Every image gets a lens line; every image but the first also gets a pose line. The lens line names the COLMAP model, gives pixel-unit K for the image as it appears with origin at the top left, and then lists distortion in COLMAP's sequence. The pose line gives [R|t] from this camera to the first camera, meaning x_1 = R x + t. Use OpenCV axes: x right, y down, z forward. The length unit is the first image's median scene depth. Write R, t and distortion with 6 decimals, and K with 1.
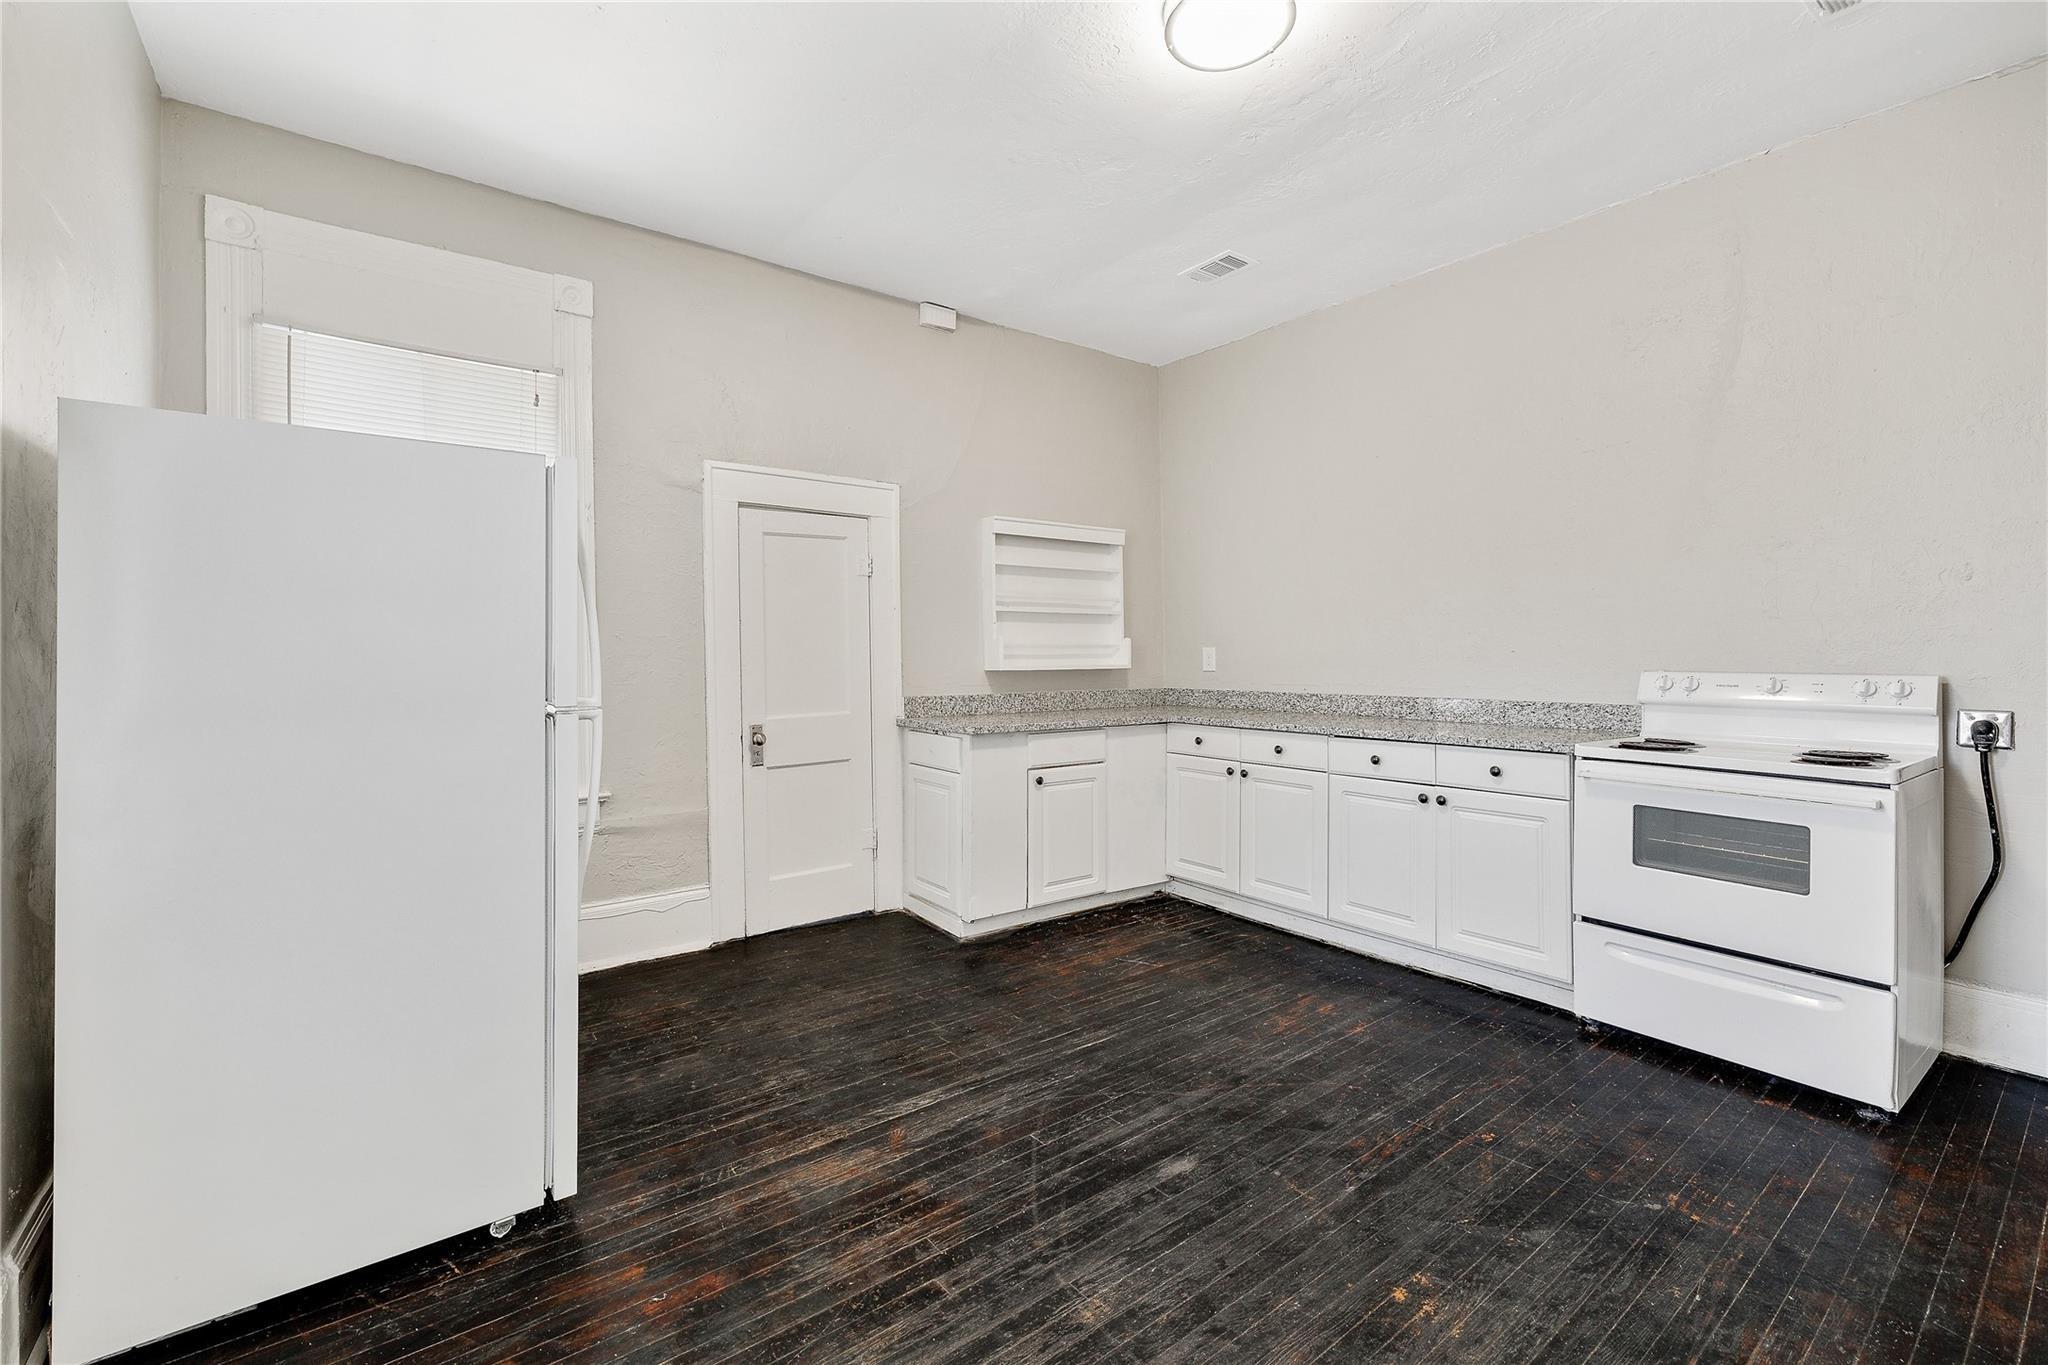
lens RADIAL K [[880.6, 0, 1029.8], [0, 880.6, 647.6], [0, 0, 1]] dist [-0.001099, 0.000953]
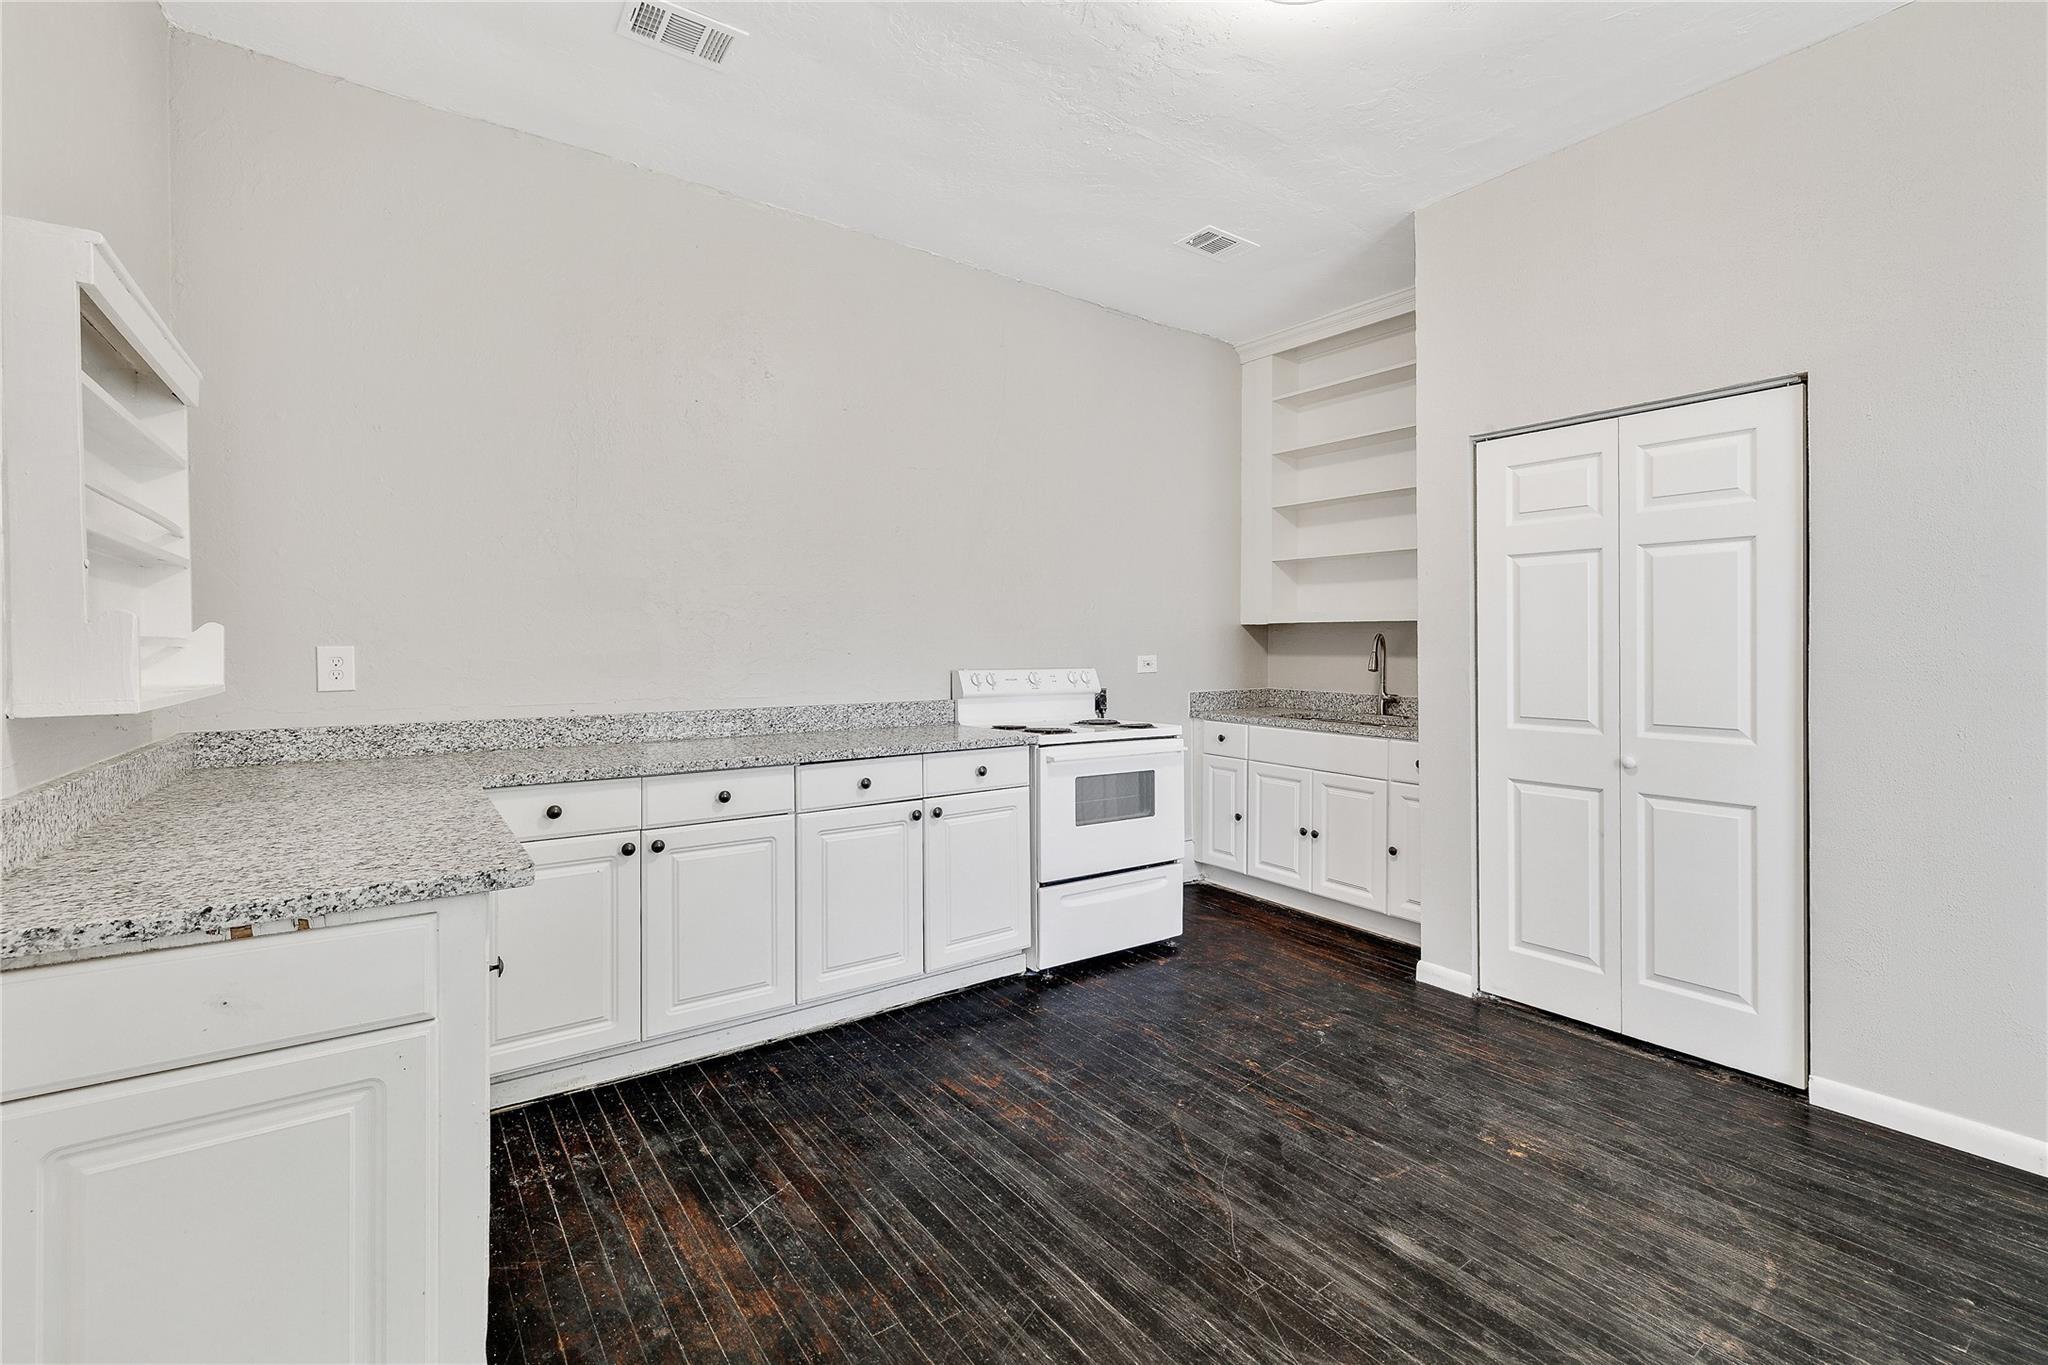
lens RADIAL K [[880.6, 0, 1019.3], [0, 880.6, 665.7], [0, 0, 1]] dist [-0.001099, 0.000953]
pose [[0.040015, -0.016151, 0.999069, -0.490776], [-0.003788, 0.999860, 0.016316, 0.002462], [-0.999192, -0.004437, 0.039948, 0.934363]]
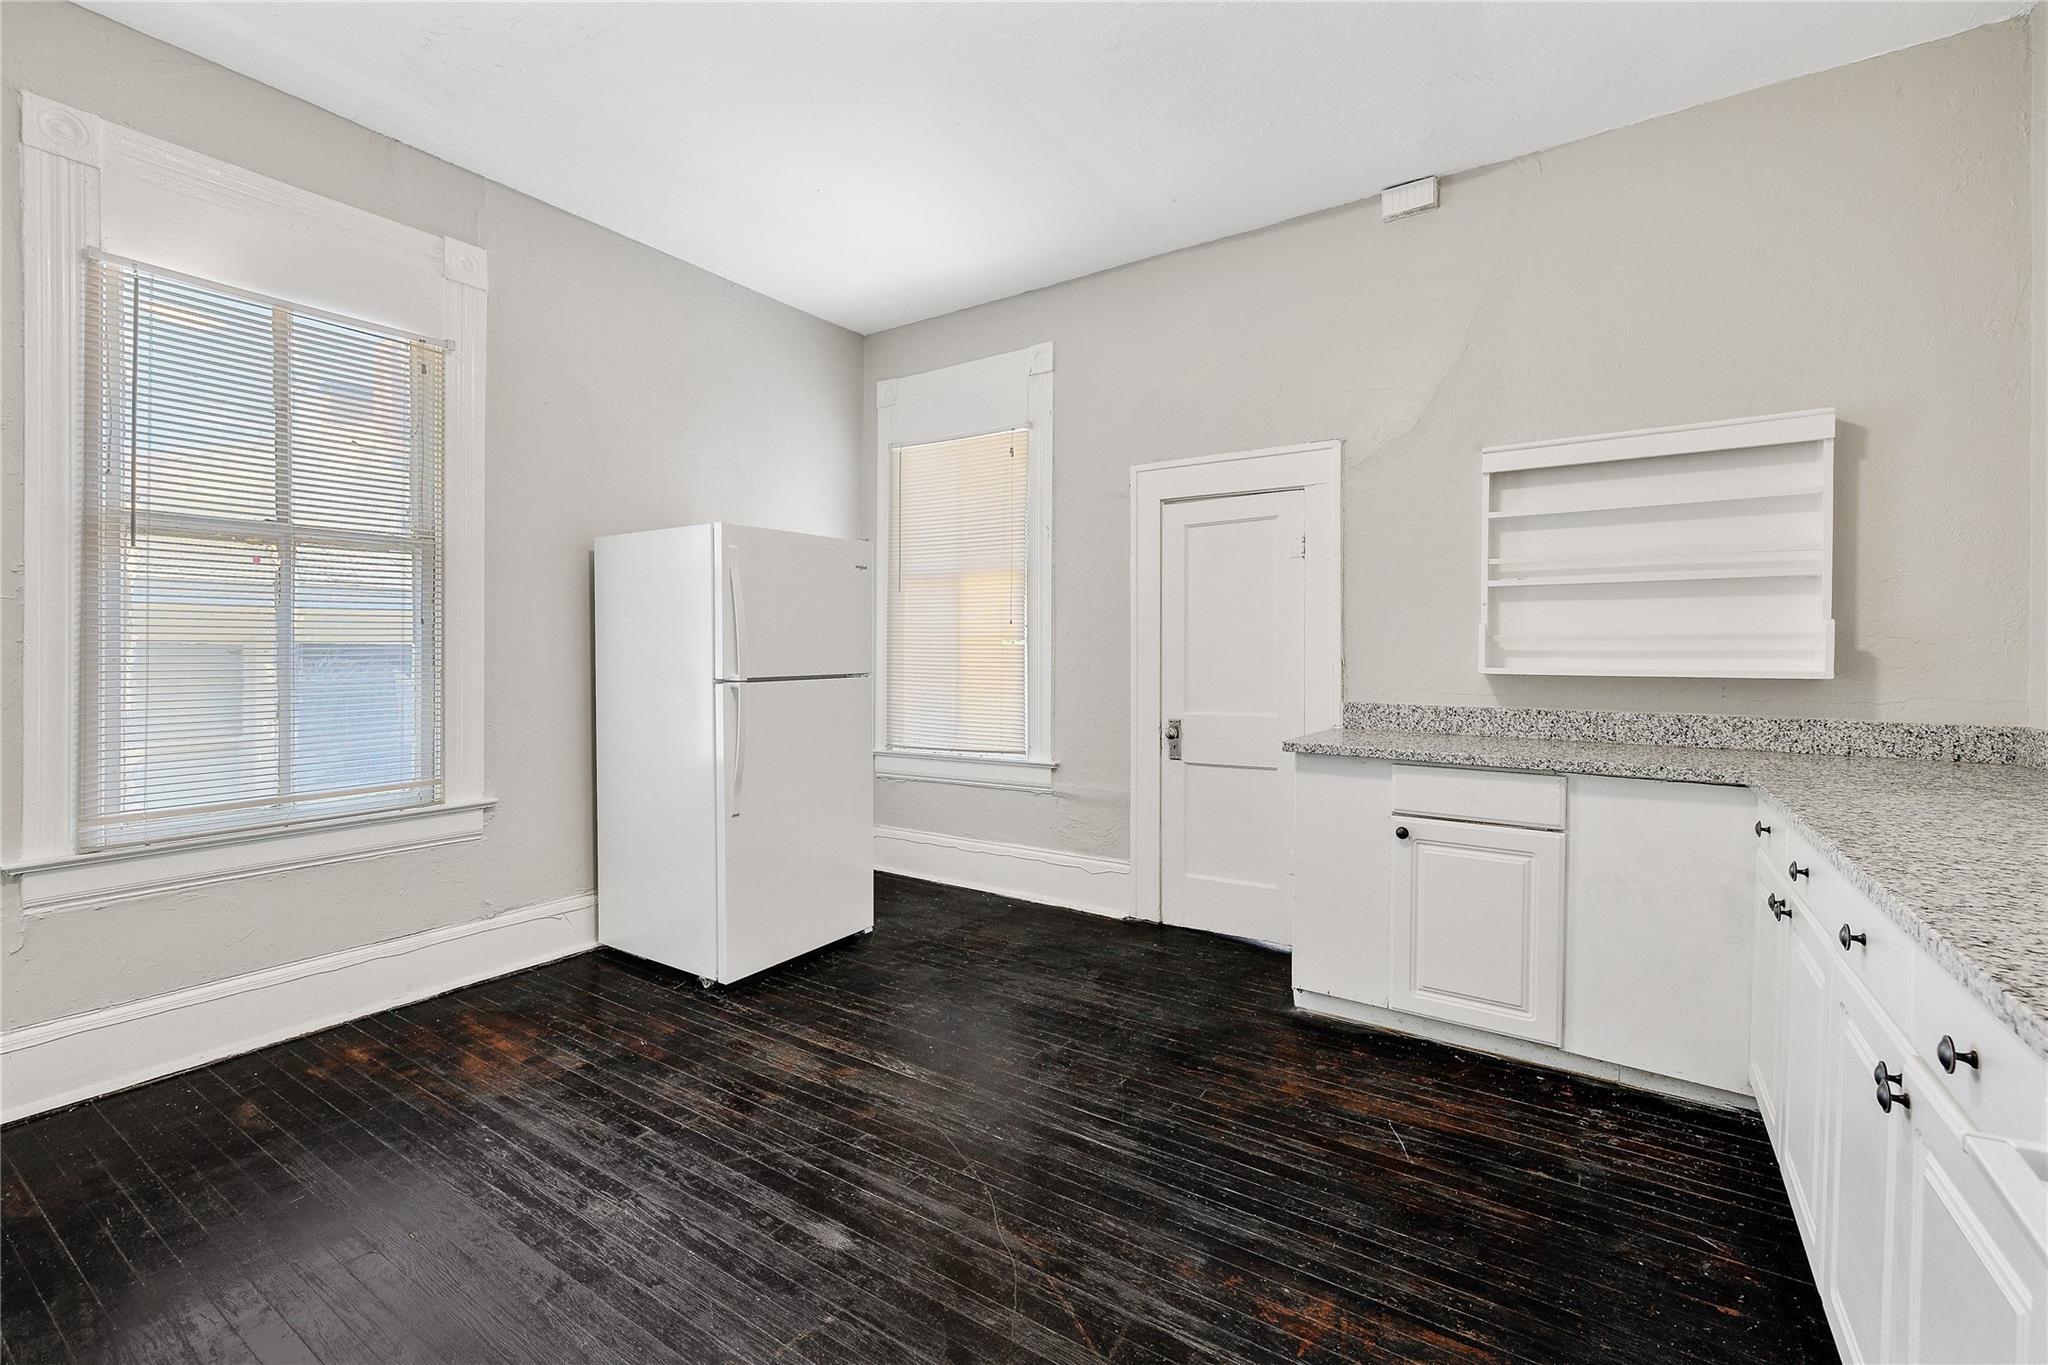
lens RADIAL K [[880.6, 0, 1016.7], [0, 880.6, 667.4], [0, 0, 1]] dist [-0.001099, 0.000953]
pose [[0.313874, 0.022309, -0.949202, 0.719395], [0.001840, 0.999708, 0.024104, 0.005750], [0.949463, -0.009312, 0.313742, 0.629188]]
